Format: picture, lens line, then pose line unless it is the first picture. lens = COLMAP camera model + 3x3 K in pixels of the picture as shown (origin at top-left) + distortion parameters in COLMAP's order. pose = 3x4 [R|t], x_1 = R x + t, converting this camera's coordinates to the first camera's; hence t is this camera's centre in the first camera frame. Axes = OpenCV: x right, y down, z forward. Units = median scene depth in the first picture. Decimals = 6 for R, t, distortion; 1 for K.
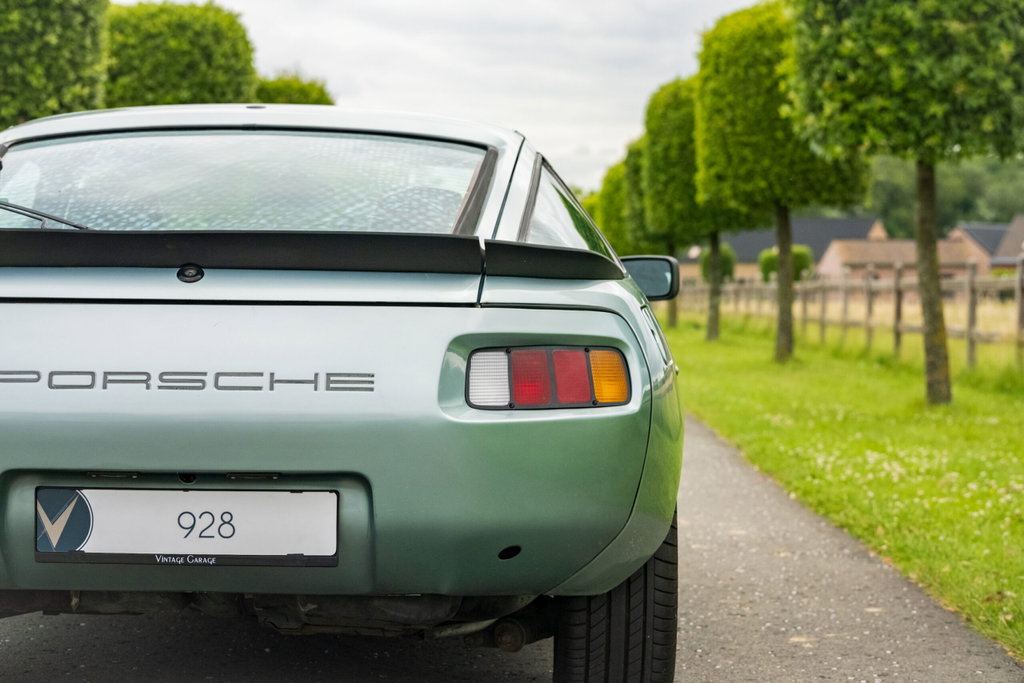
lens RADIAL K [[2503.1, 0, 515.1], [0, 2503.1, 342.3], [0, 0, 1]] dist [0.130950, -3.699325]
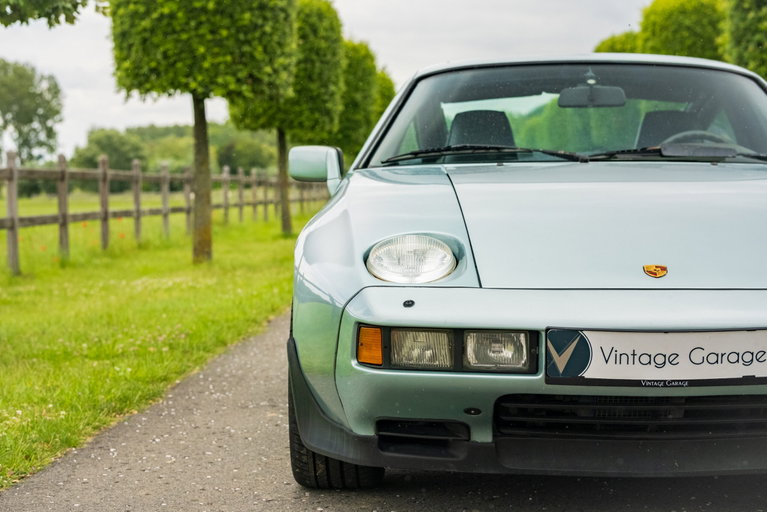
lens RADIAL K [[1841.6, 0, 413.8], [0, 1841.6, 255.3], [0, 0, 1]] dist [0.249456, -6.062375]
pose [[0.999560, -0.014365, -0.025962, -0.063939], [0.014787, 0.999760, 0.016137, 0.006237], [0.025724, -0.016514, 0.999533, -0.187279]]
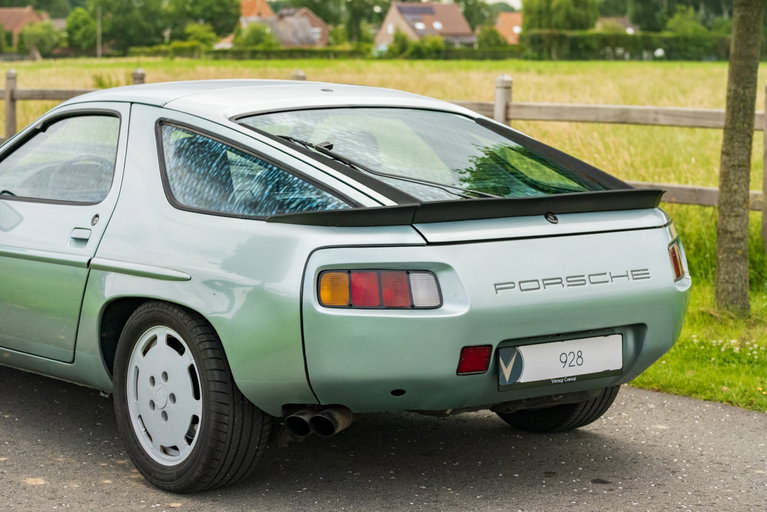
lens RADIAL K [[1841.6, 0, 413.8], [0, 1841.6, 255.3], [0, 0, 1]] dist [0.249456, -6.062375]
pose [[0.776004, -0.070452, 0.626781, -0.257808], [0.013805, 0.995401, 0.094794, -0.031776], [-0.630577, -0.064908, 0.773408, 0.015192]]
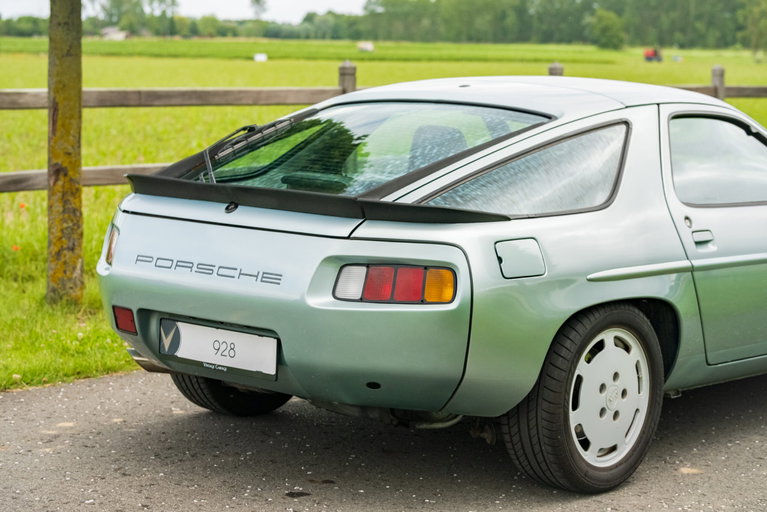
lens RADIAL K [[1828.6, 0, 382.5], [0, 1828.6, 239.2], [0, 0, 1]] dist [0.222541, -5.107759]
pose [[0.744152, 0.079421, -0.663273, 0.207147], [-0.028730, 0.995794, 0.087004, -0.030864], [0.667393, -0.045689, 0.743303, 0.025997]]
